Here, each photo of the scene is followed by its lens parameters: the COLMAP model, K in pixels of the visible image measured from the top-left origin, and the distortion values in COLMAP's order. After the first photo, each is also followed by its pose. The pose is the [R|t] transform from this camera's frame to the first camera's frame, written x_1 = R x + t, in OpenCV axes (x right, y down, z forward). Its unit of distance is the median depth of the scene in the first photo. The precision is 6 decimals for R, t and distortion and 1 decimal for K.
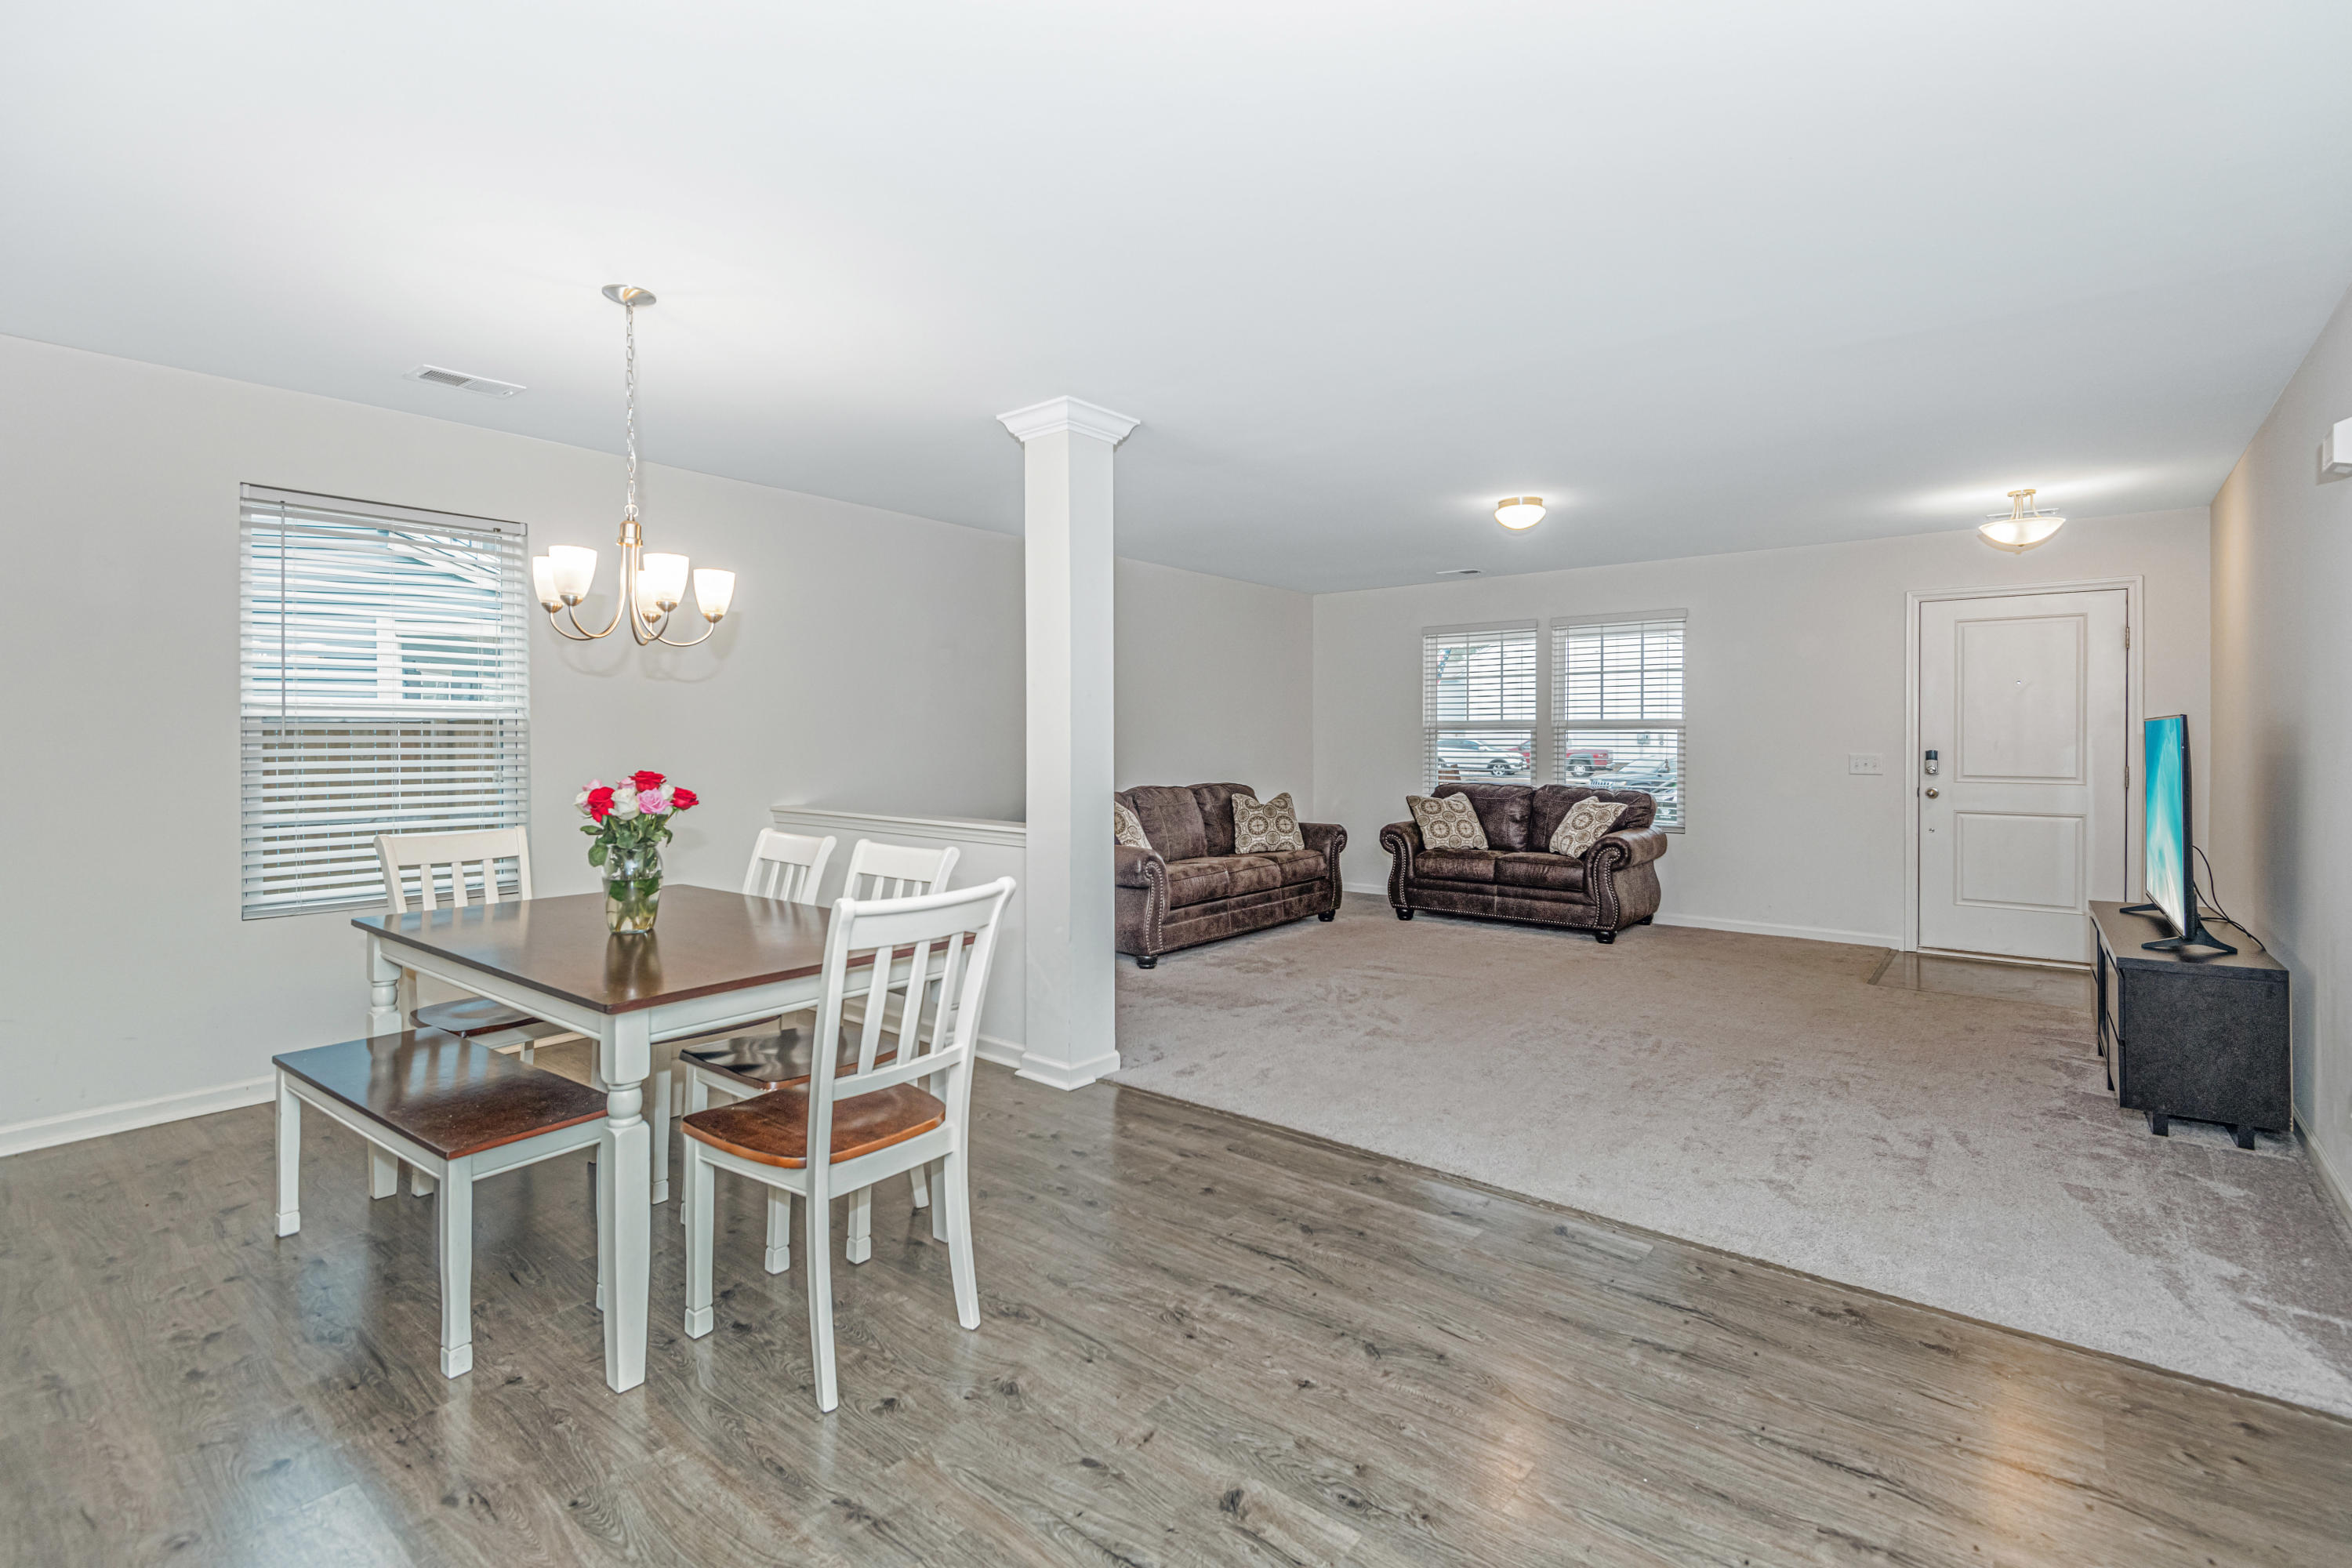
lens RADIAL K [[1081.6, 0, 1166.0], [0, 1081.6, 751.8], [0, 0, 1]] dist [0.027725, -0.014055]
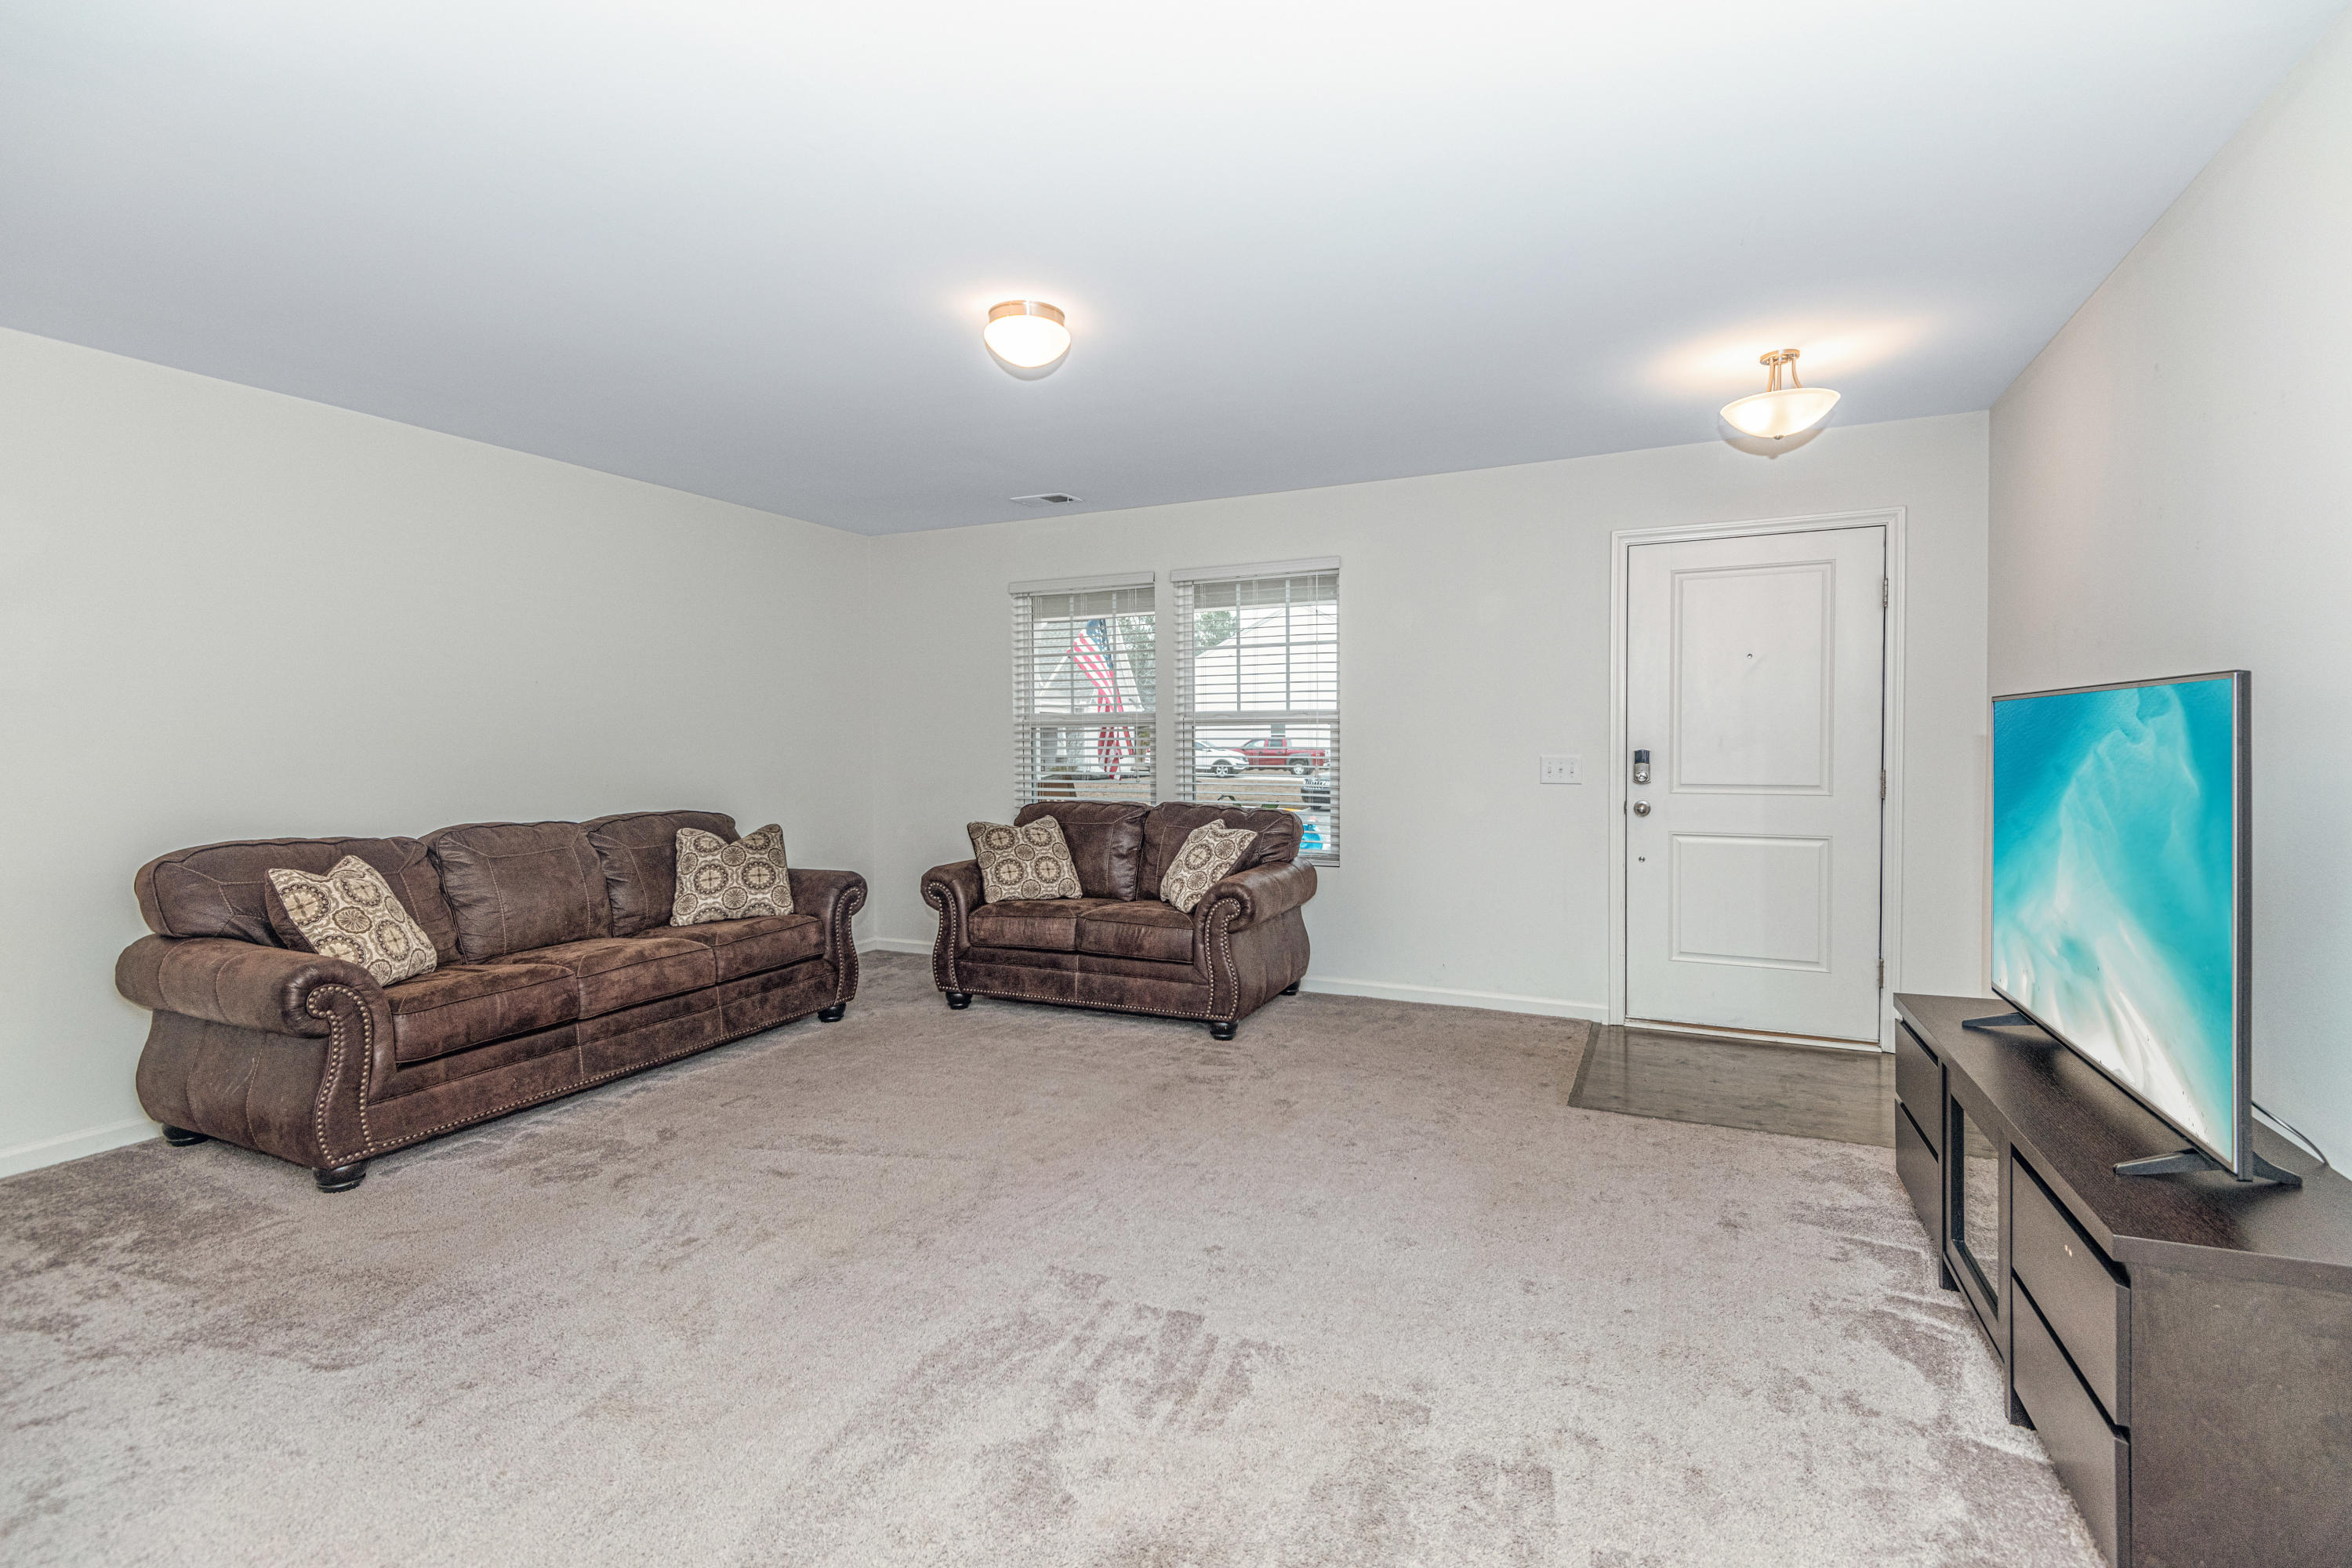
lens RADIAL K [[1081.6, 0, 1172.8], [0, 1081.6, 785.1], [0, 0, 1]] dist [0.027725, -0.014055]
pose [[0.971174, -0.017534, 0.237725, 0.196834], [0.010526, 0.999473, 0.030714, -0.003083], [-0.238138, -0.027327, 0.970847, 0.324733]]
